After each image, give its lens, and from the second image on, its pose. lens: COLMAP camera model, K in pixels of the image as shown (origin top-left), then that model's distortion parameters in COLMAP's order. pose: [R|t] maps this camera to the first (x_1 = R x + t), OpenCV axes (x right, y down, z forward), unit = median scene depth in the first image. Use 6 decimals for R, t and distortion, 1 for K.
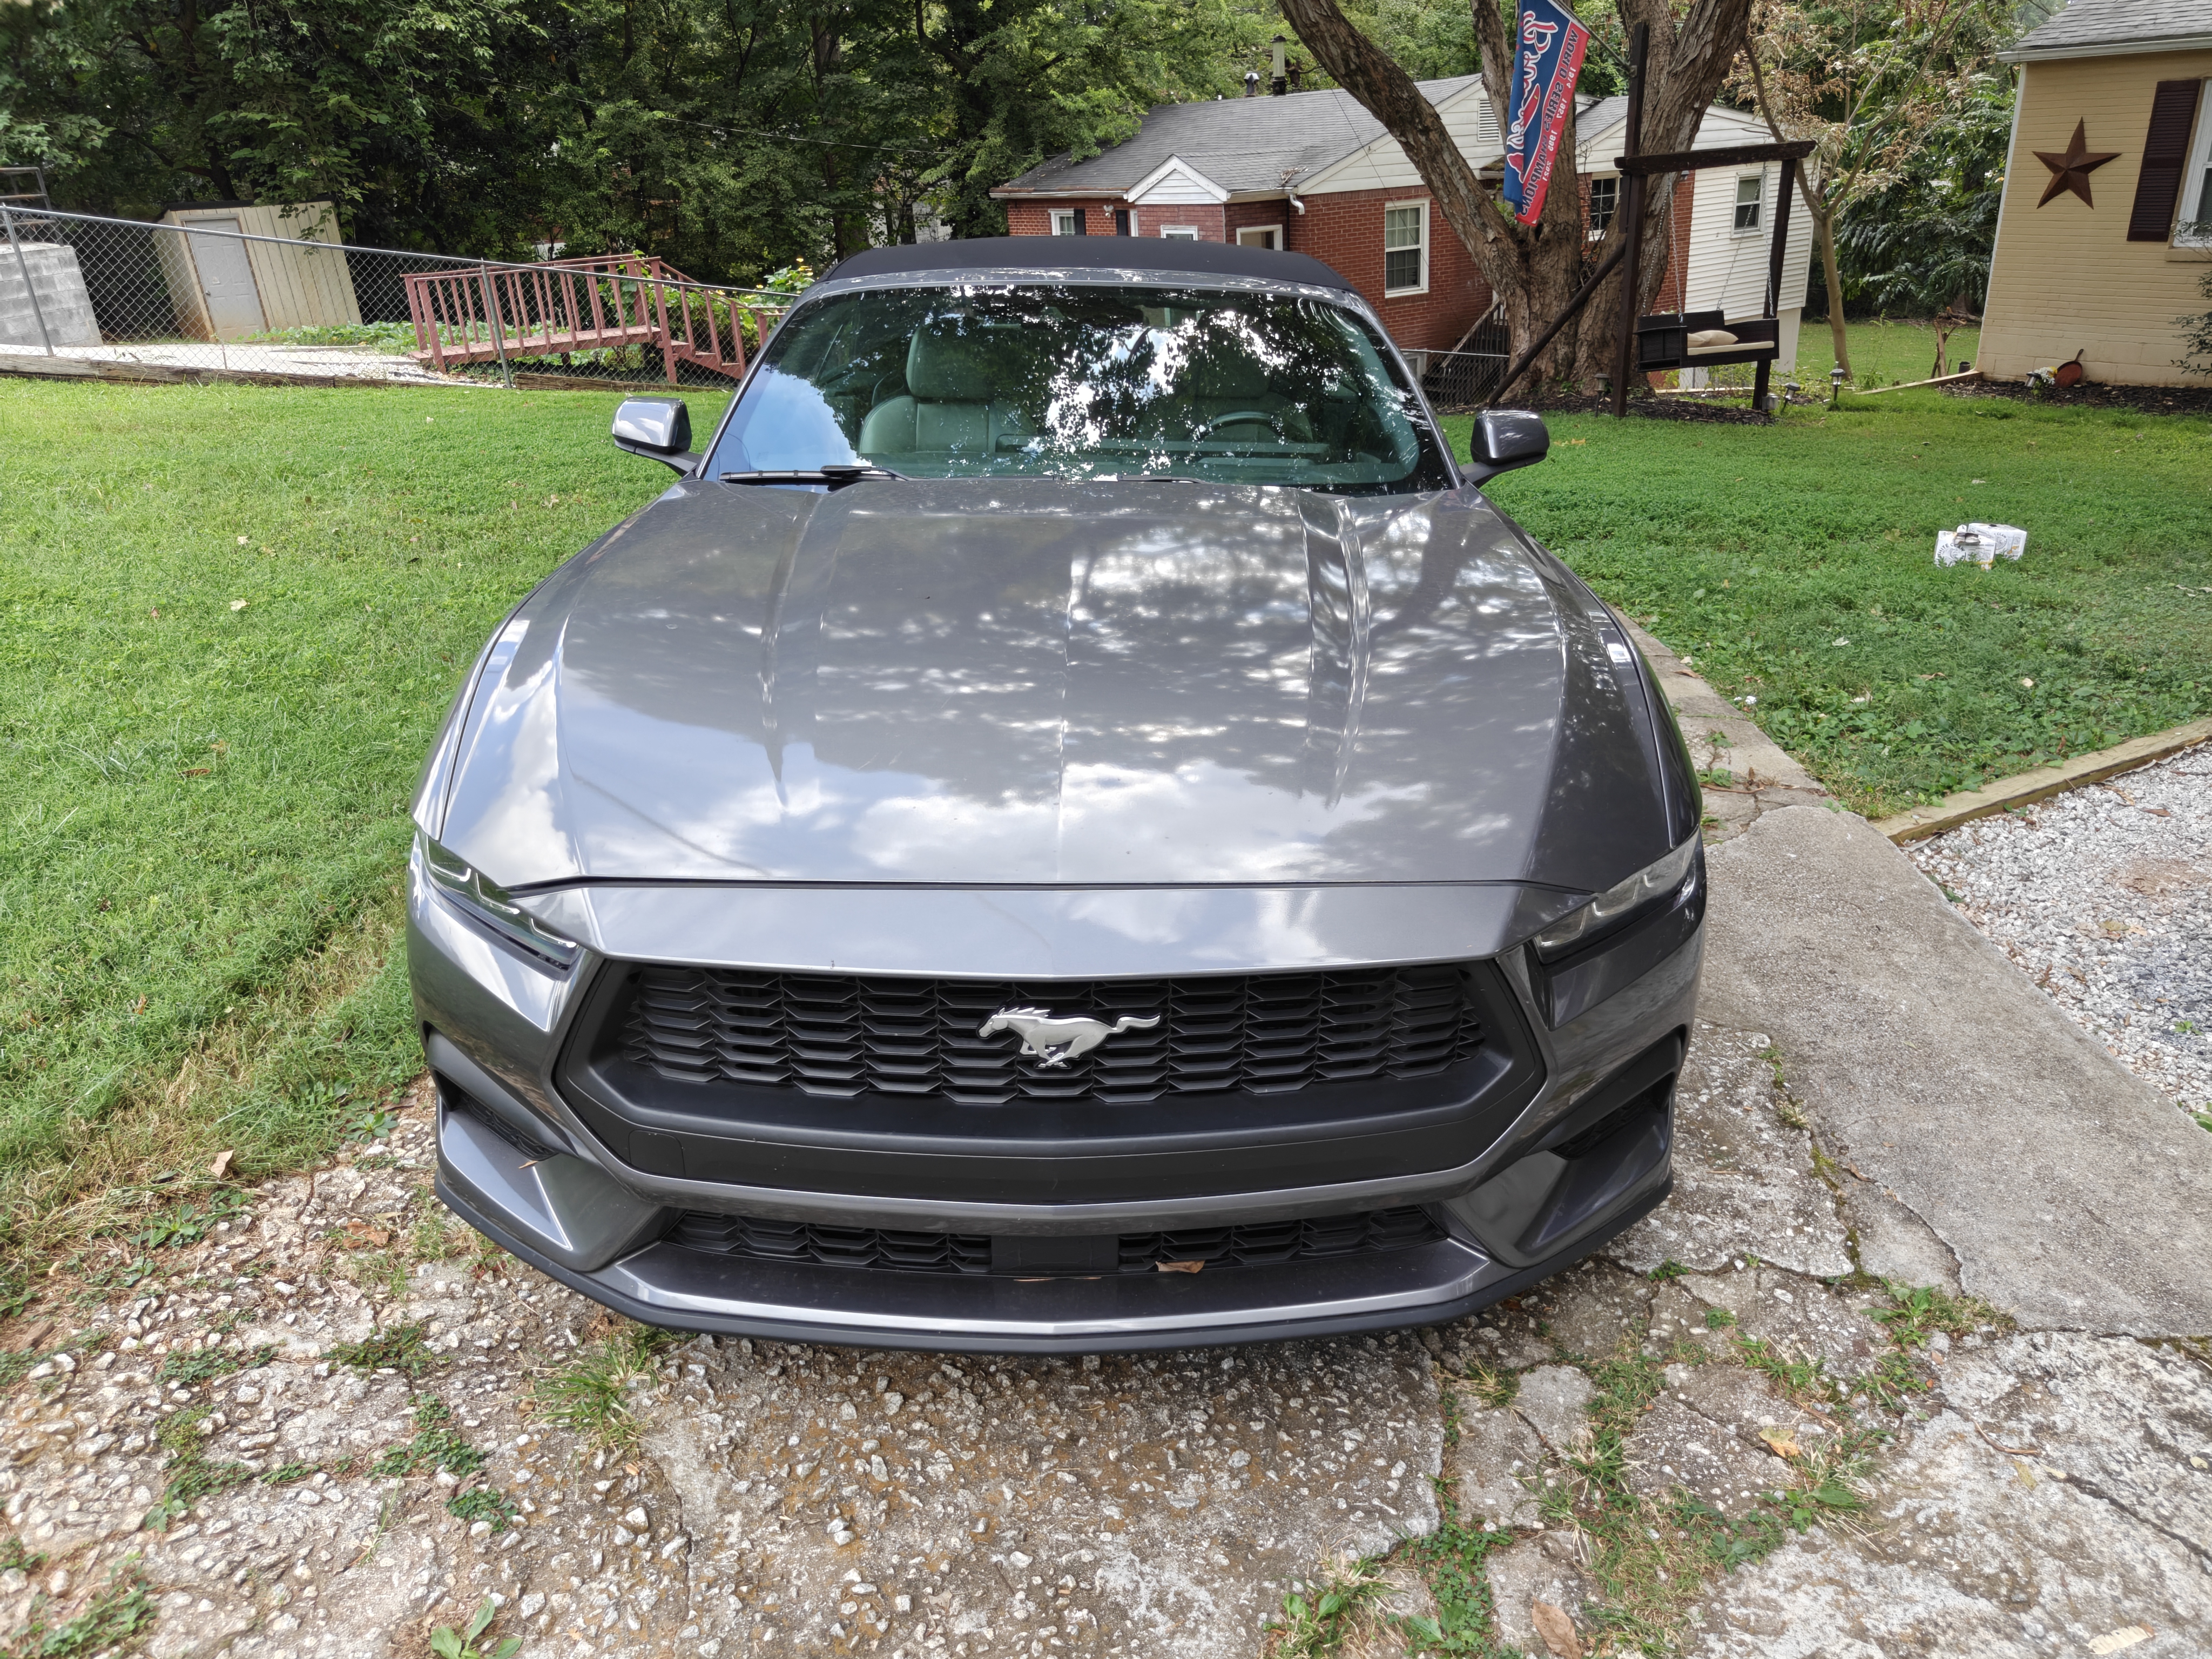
lens RADIAL K [[1526.8, 0, 1141.9], [0, 1526.8, 837.9], [0, 0, 1]] dist [0.003899, 0.007039]
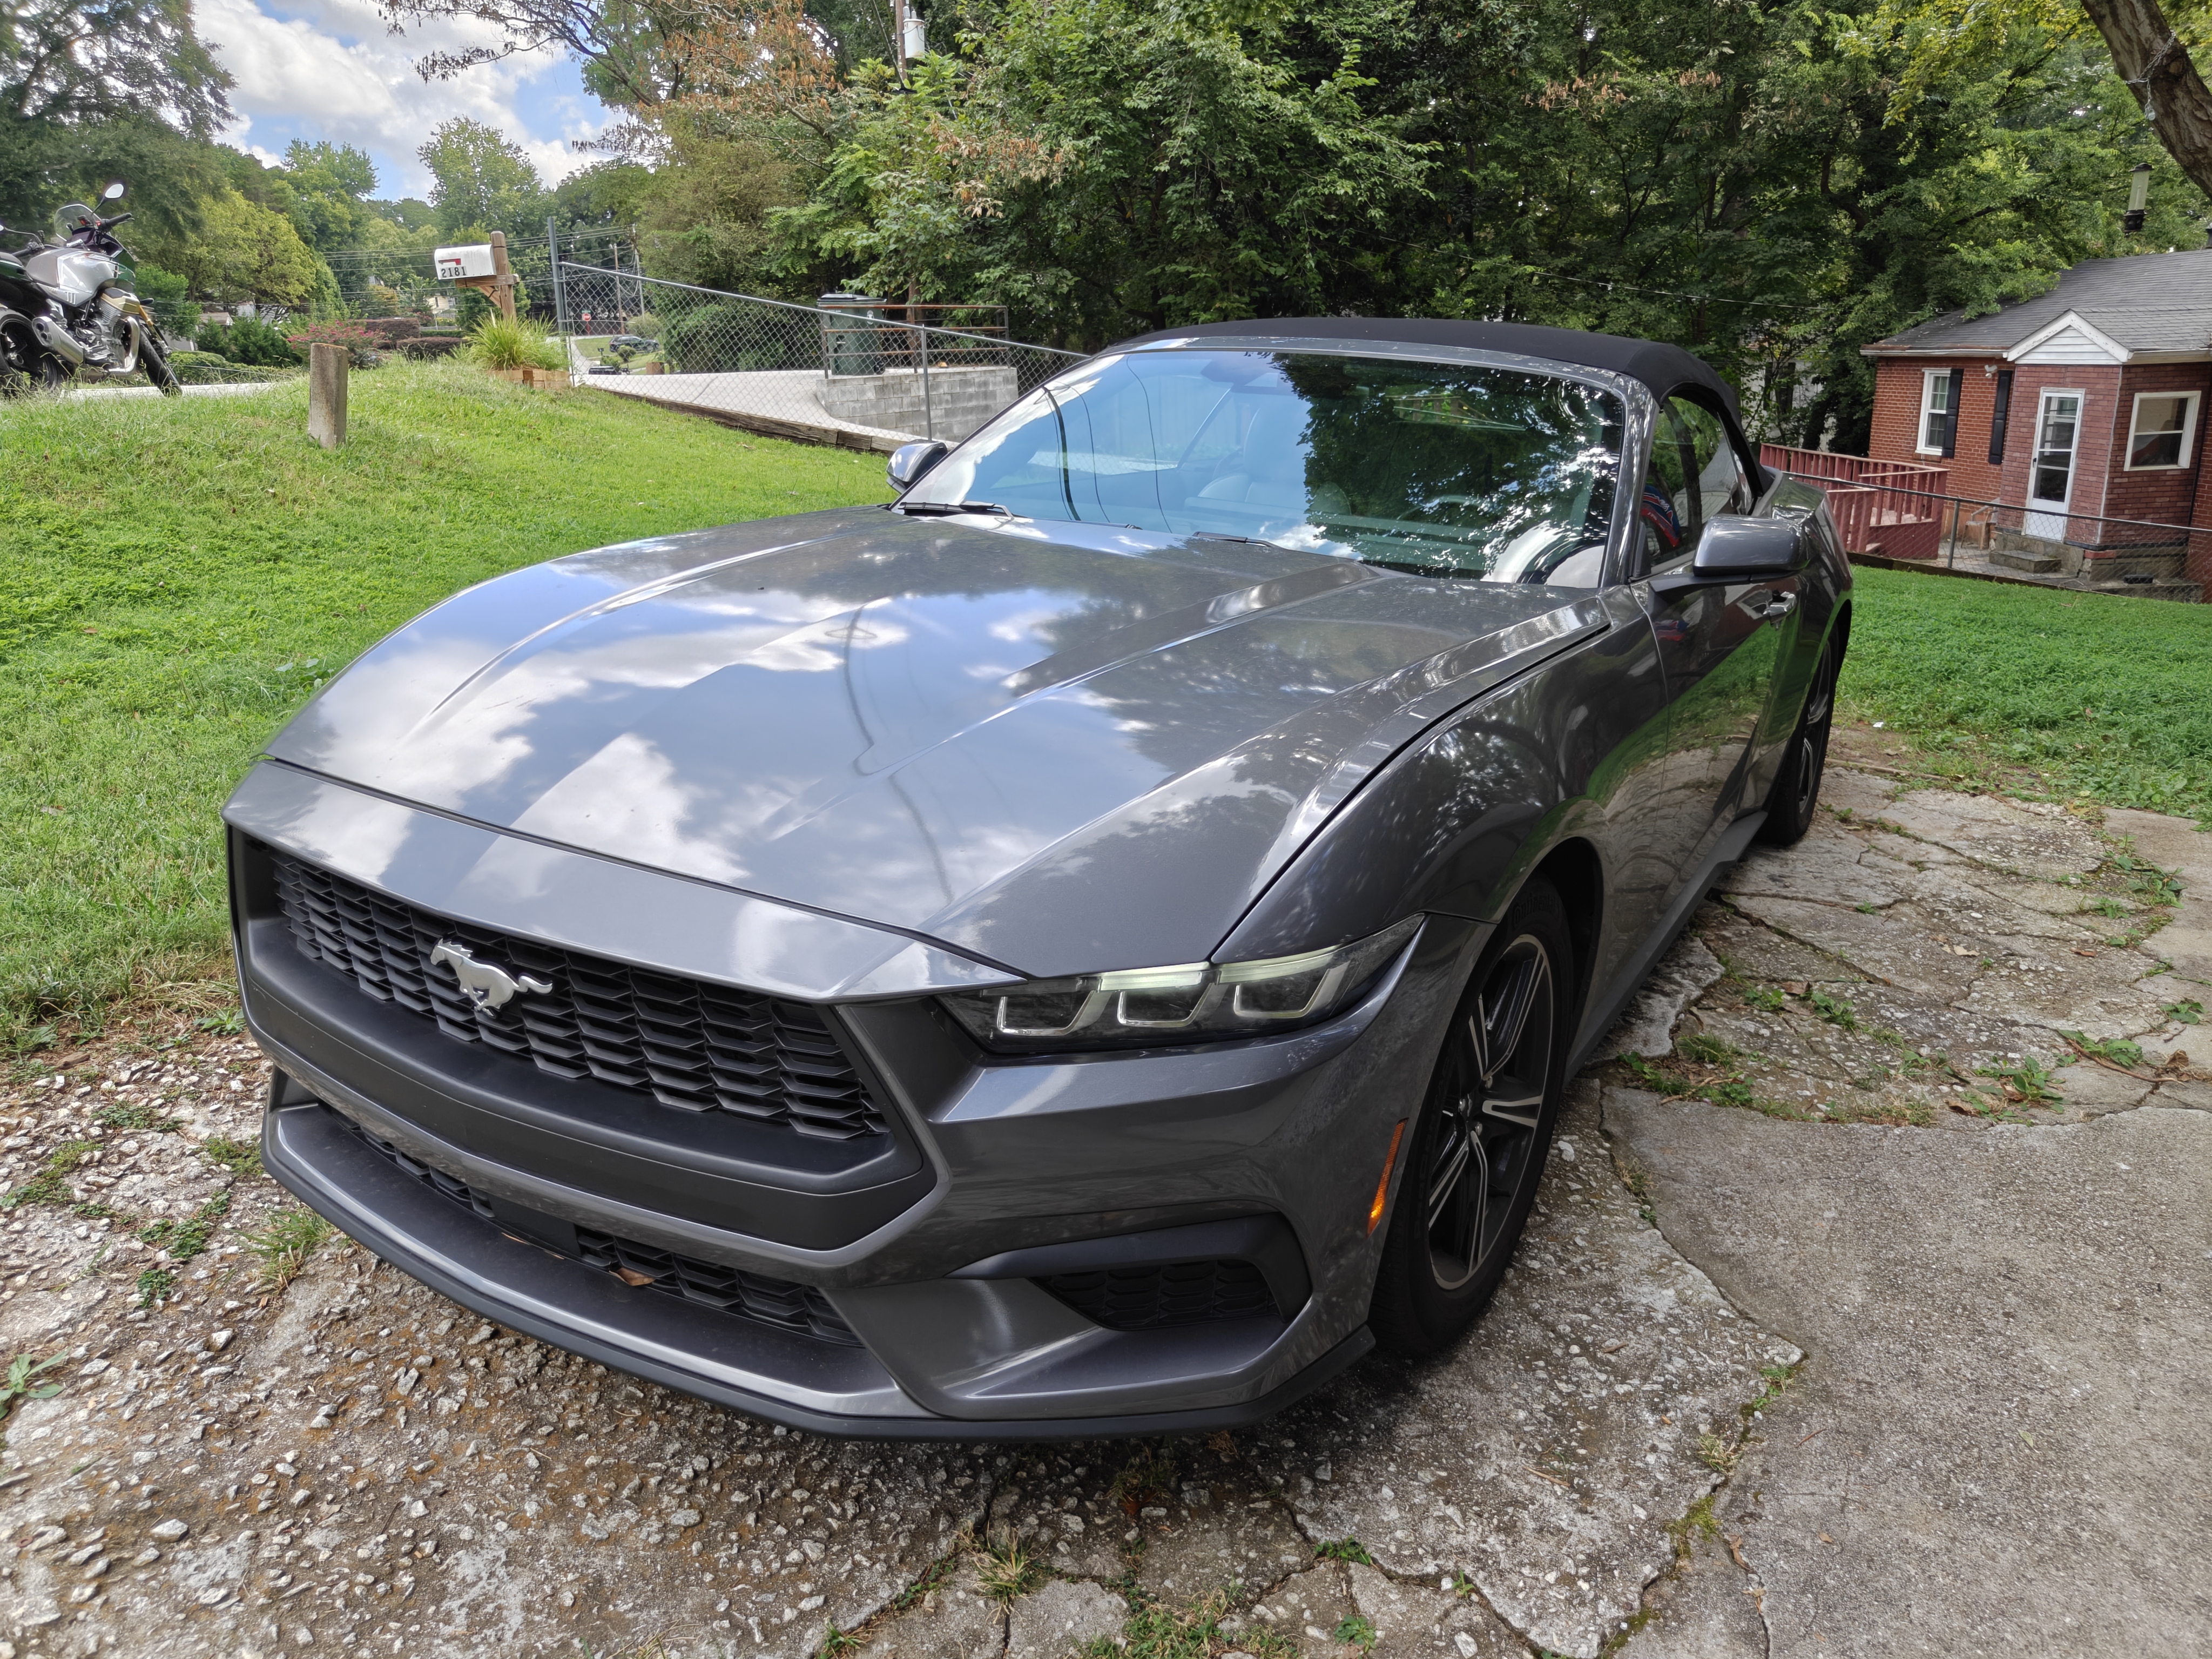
lens RADIAL K [[1526.8, 0, 1141.9], [0, 1526.8, 837.9], [0, 0, 1]] dist [0.003899, 0.007039]
pose [[0.856535, 0.183457, -0.482381, 0.584848], [-0.225923, 0.973656, -0.030861, -0.020684], [0.464012, 0.135414, 0.875418, 0.237653]]
